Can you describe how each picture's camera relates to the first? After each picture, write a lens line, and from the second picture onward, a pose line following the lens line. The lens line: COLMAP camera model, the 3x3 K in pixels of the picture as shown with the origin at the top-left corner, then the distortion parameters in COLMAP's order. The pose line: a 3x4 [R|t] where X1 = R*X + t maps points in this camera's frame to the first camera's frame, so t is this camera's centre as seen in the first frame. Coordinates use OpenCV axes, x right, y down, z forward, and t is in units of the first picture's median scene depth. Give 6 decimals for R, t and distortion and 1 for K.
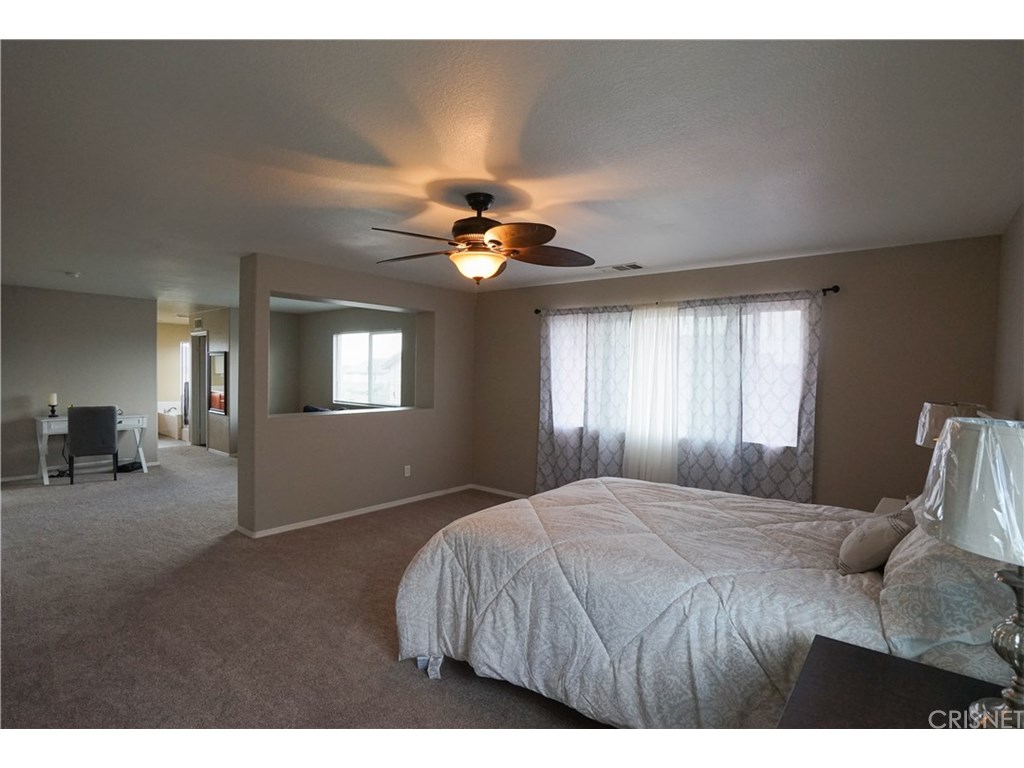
lens RADIAL K [[475.3, 0, 506.7], [0, 475.3, 388.5], [0, 0, 1]] dist [-0.053628, 0.024609]
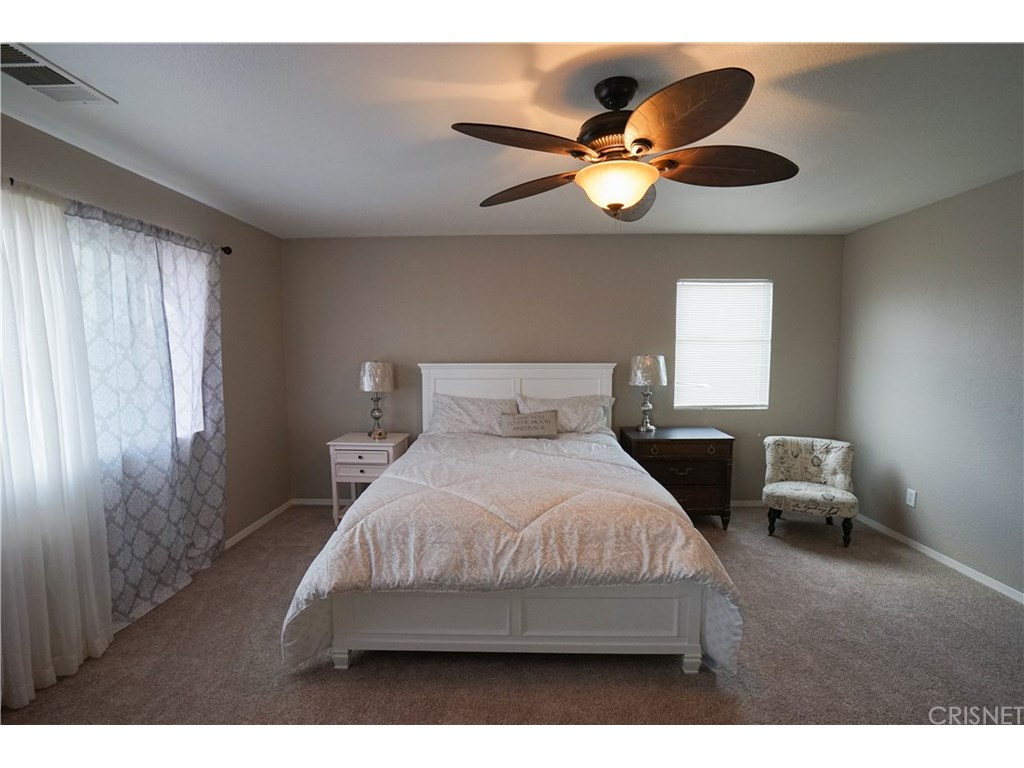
lens RADIAL K [[475.3, 0, 506.7], [0, 475.3, 388.5], [0, 0, 1]] dist [-0.053628, 0.024609]
pose [[-0.596124, -0.080842, 0.798812, -0.372105], [0.018730, 0.993247, 0.114497, -0.035168], [-0.802674, 0.083216, -0.590584, 1.076337]]
